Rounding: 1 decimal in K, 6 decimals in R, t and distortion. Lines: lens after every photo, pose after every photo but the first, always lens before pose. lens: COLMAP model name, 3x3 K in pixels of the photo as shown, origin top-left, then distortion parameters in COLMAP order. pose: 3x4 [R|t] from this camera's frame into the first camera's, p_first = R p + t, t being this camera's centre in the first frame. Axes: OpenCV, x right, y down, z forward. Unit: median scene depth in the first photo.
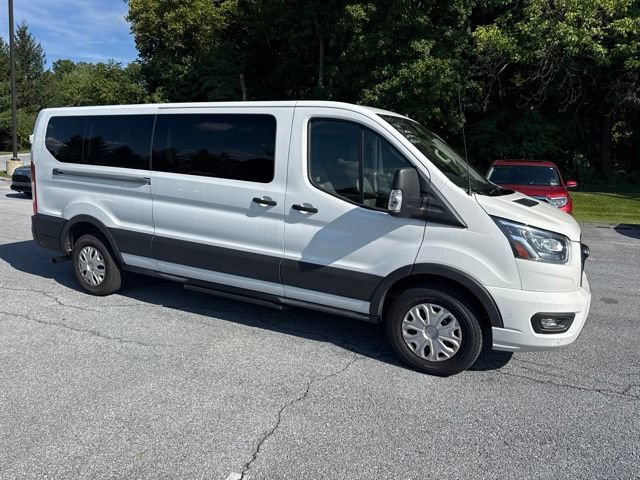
lens RADIAL K [[461.7, 0, 324.6], [0, 461.7, 237.5], [0, 0, 1]] dist [0.064790, -0.079805]
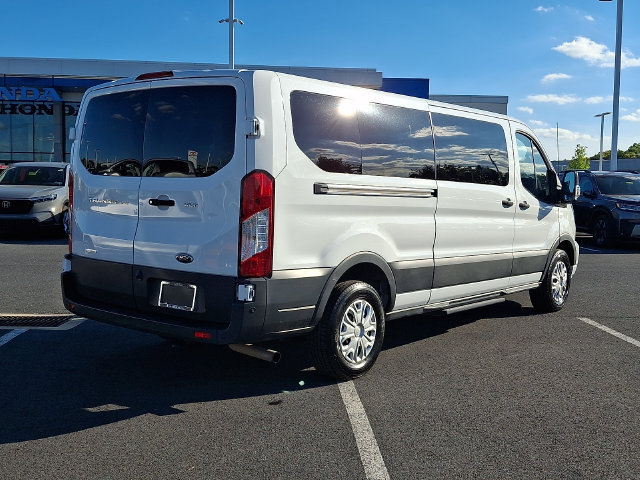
lens RADIAL K [[731.7, 0, 320.0], [0, 731.7, 240.0], [0, 0, 1]] dist [0.100351, -0.005140]
pose [[0.200883, -0.108406, 0.973599, -1.734555], [0.149300, 0.985636, 0.078941, -0.176025], [-0.968171, 0.129501, 0.214182, 0.959258]]
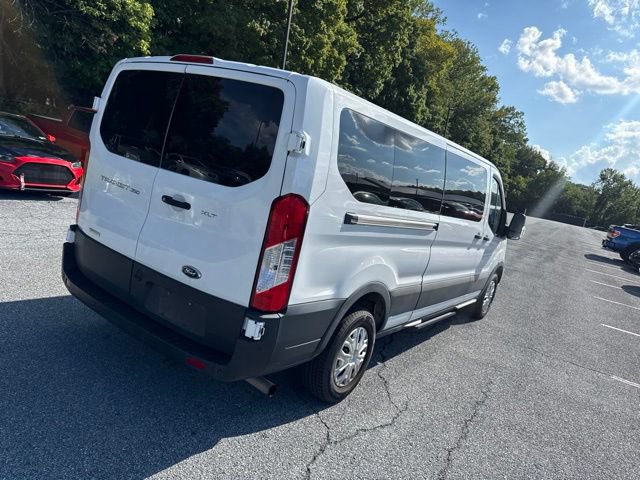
lens RADIAL K [[463.7, 0, 324.8], [0, 463.7, 239.2], [0, 0, 1]] dist [0.045009, -0.047102]
pose [[0.130071, -0.161535, 0.978258, -1.307683], [-0.043381, 0.984768, 0.168378, -0.243709], [-0.990555, -0.064338, 0.121082, 1.136190]]
